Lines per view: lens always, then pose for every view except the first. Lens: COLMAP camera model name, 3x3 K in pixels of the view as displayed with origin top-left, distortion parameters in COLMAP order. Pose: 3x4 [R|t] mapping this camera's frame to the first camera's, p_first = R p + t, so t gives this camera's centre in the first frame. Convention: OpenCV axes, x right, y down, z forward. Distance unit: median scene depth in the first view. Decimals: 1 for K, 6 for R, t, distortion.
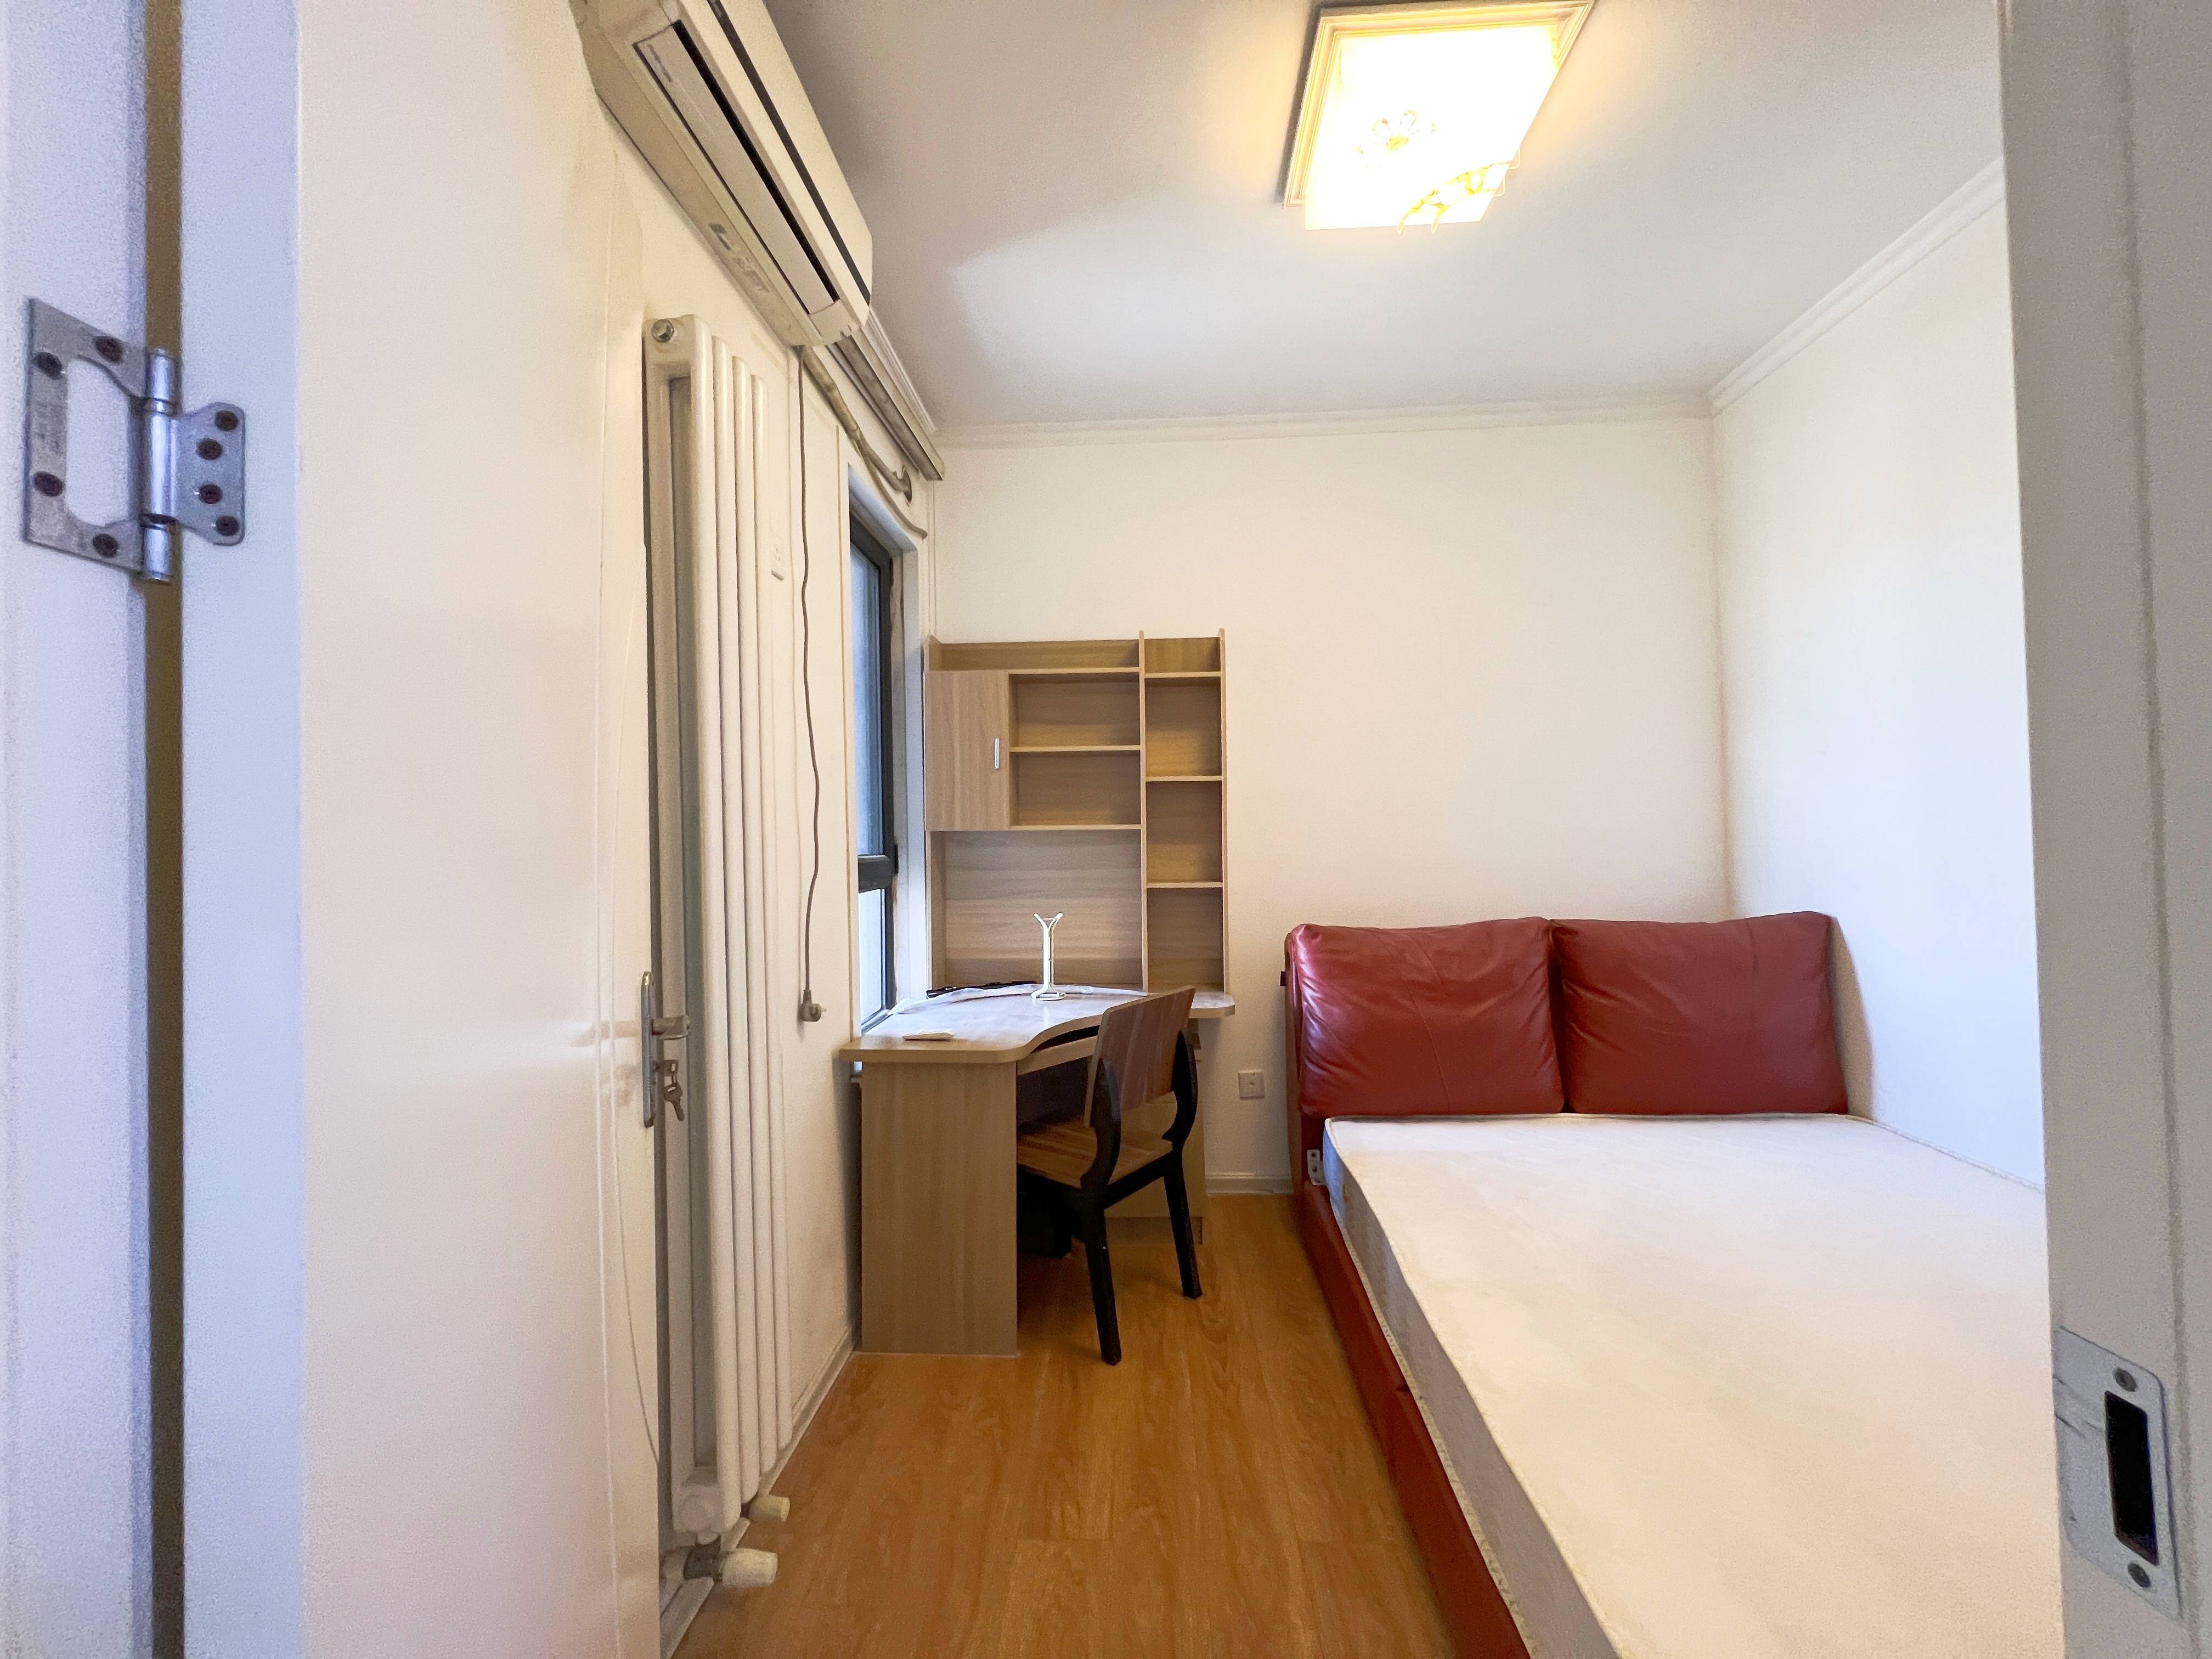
lens RADIAL K [[884.1, 0, 1105.9], [0, 884.1, 823.7], [0, 0, 1]] dist [0.001557, 0.000071]
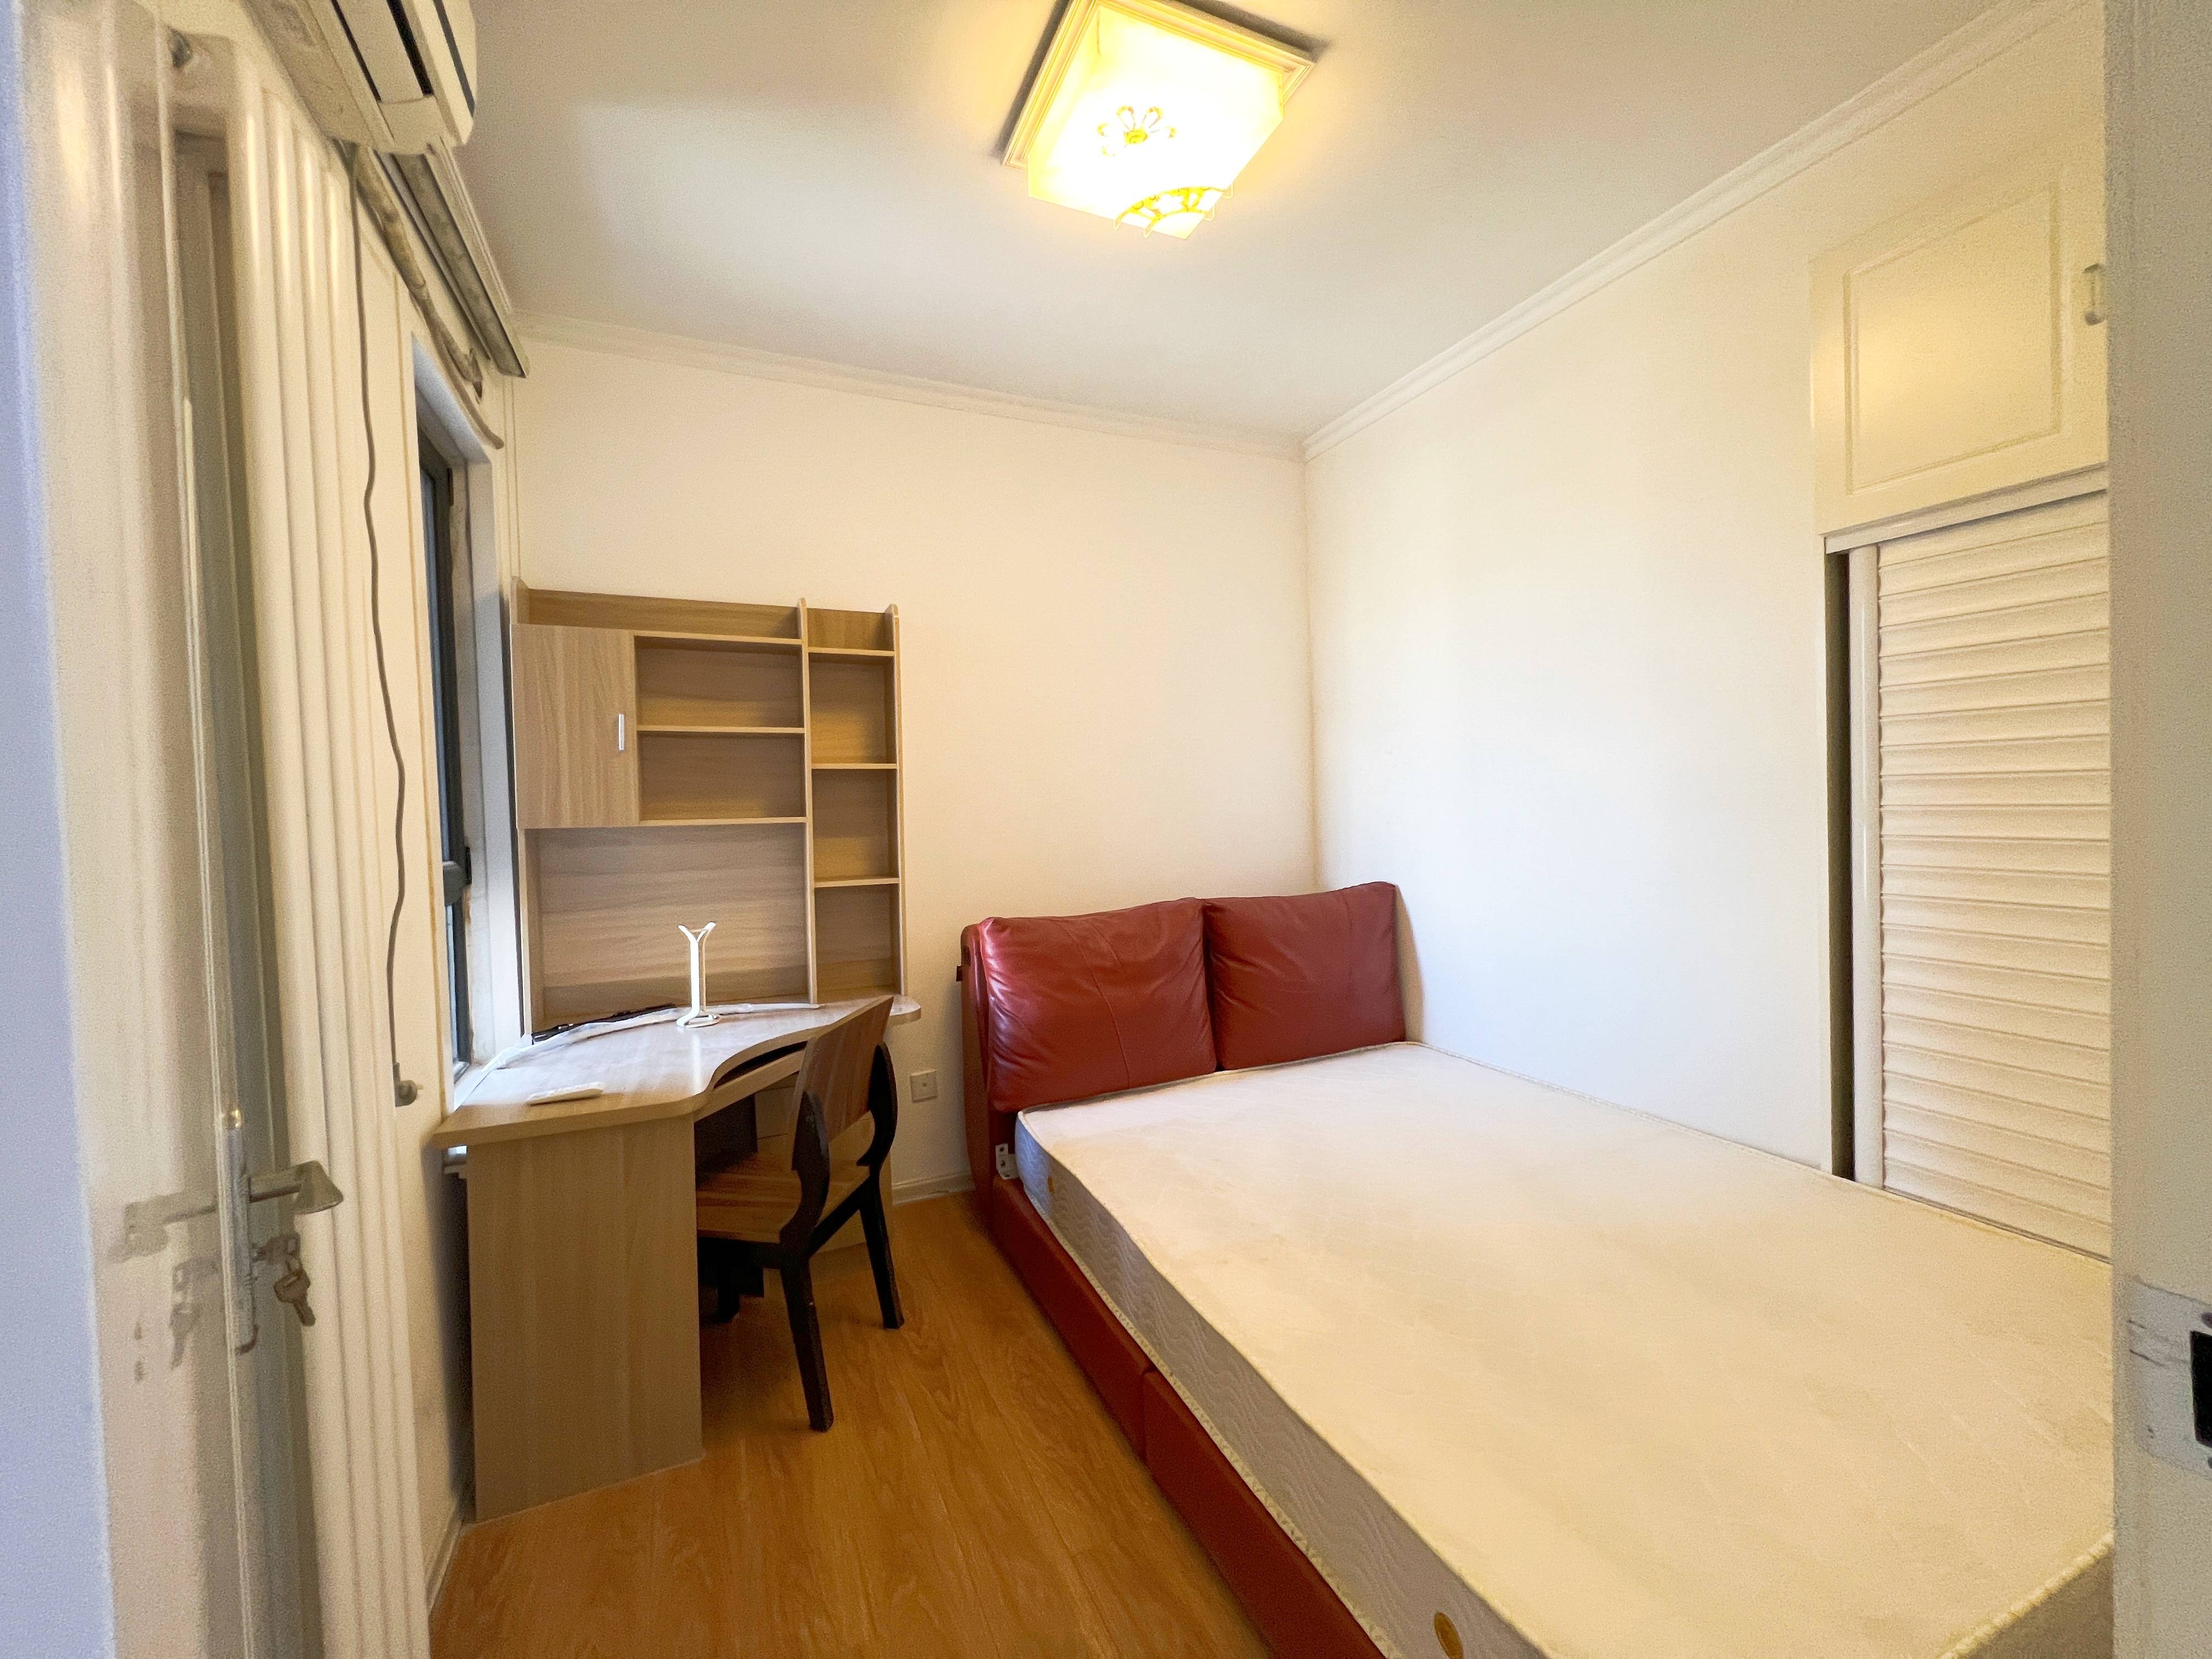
lens RADIAL K [[884.1, 0, 1105.9], [0, 884.1, 823.7], [0, 0, 1]] dist [0.001557, 0.000071]
pose [[0.890344, -0.016804, 0.454979, -0.107948], [0.004610, 0.999600, 0.027896, -0.017600], [-0.455265, -0.022740, 0.890065, 0.075146]]
